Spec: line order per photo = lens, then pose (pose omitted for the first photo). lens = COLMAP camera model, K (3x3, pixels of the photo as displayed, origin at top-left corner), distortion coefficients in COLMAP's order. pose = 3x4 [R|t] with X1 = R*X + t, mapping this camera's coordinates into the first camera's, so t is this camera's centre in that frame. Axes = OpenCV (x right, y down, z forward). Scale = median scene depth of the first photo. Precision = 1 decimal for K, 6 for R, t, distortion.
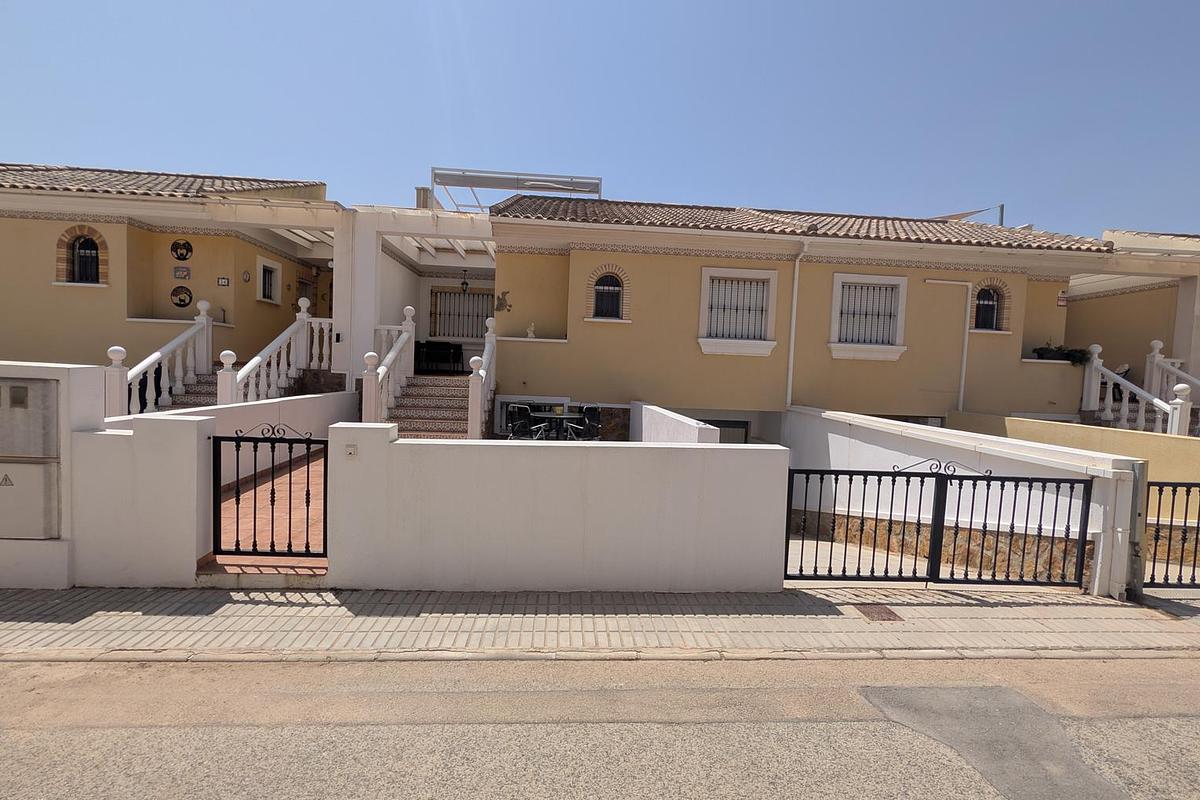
lens RADIAL K [[536.5, 0, 594.0], [0, 536.5, 389.4], [0, 0, 1]] dist [0.001132, 0.001643]
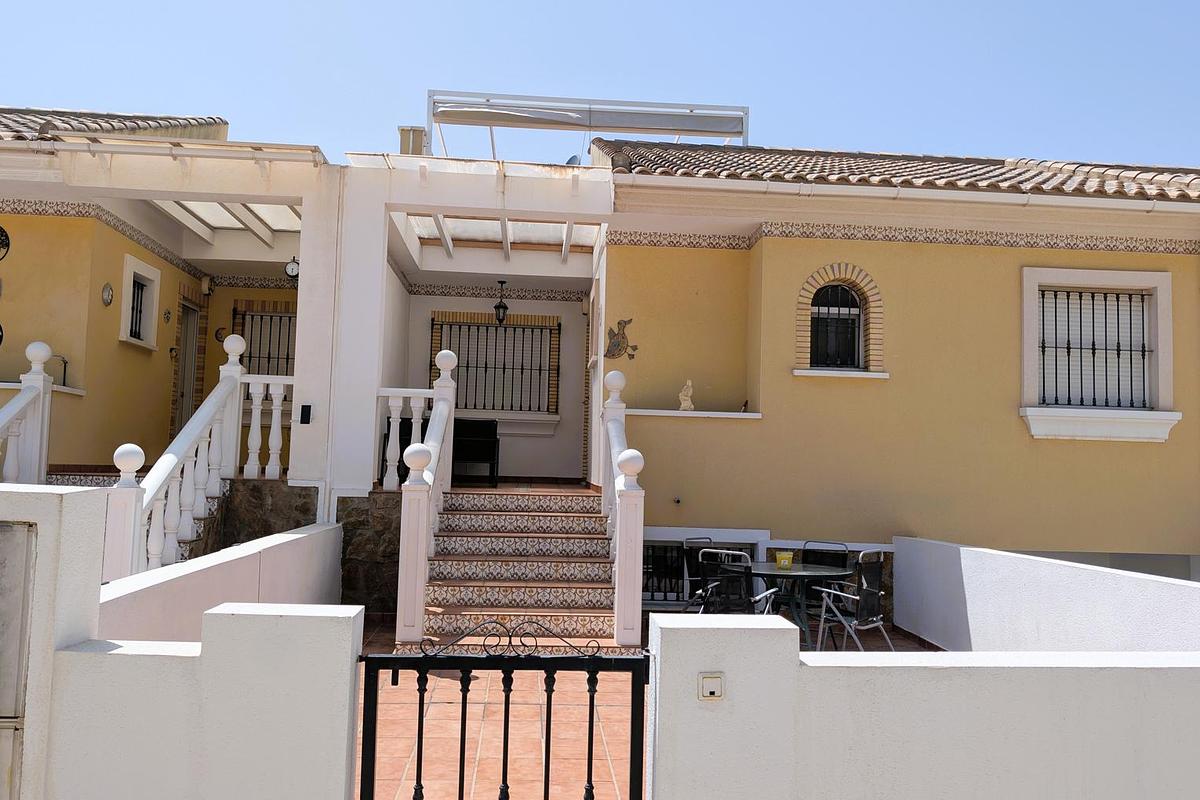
lens RADIAL K [[998.4, 0, 597.6], [0, 998.4, 383.3], [0, 0, 1]] dist [0.044430, -0.051658]
pose [[0.999908, -0.010320, 0.008857, -0.207133], [0.011312, 0.992652, -0.120472, -0.009843], [-0.007549, 0.120561, 0.992677, 0.076507]]
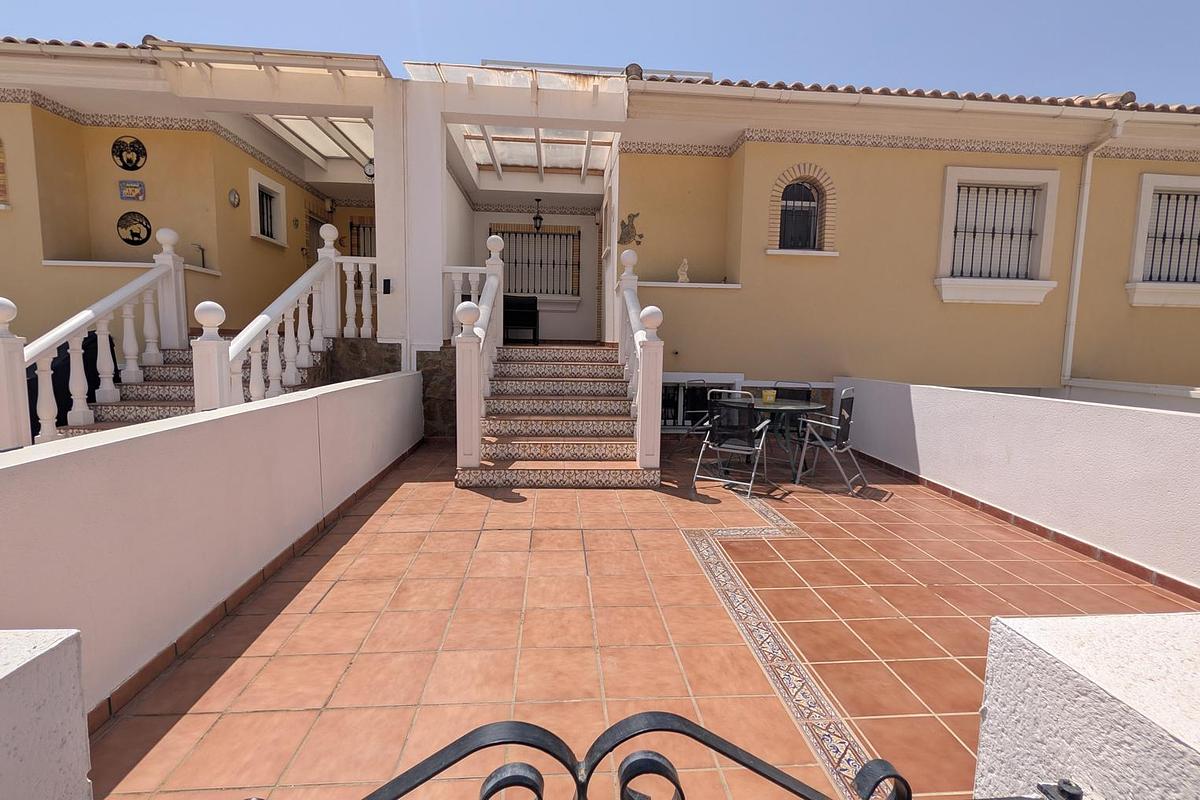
lens RADIAL K [[536.5, 0, 596.2], [0, 536.5, 389.3], [0, 0, 1]] dist [0.001132, 0.001643]
pose [[0.999713, -0.021310, 0.010936, -0.230410], [0.020715, 0.998435, 0.051956, -0.003298], [-0.012026, -0.051714, 0.998590, 0.346644]]
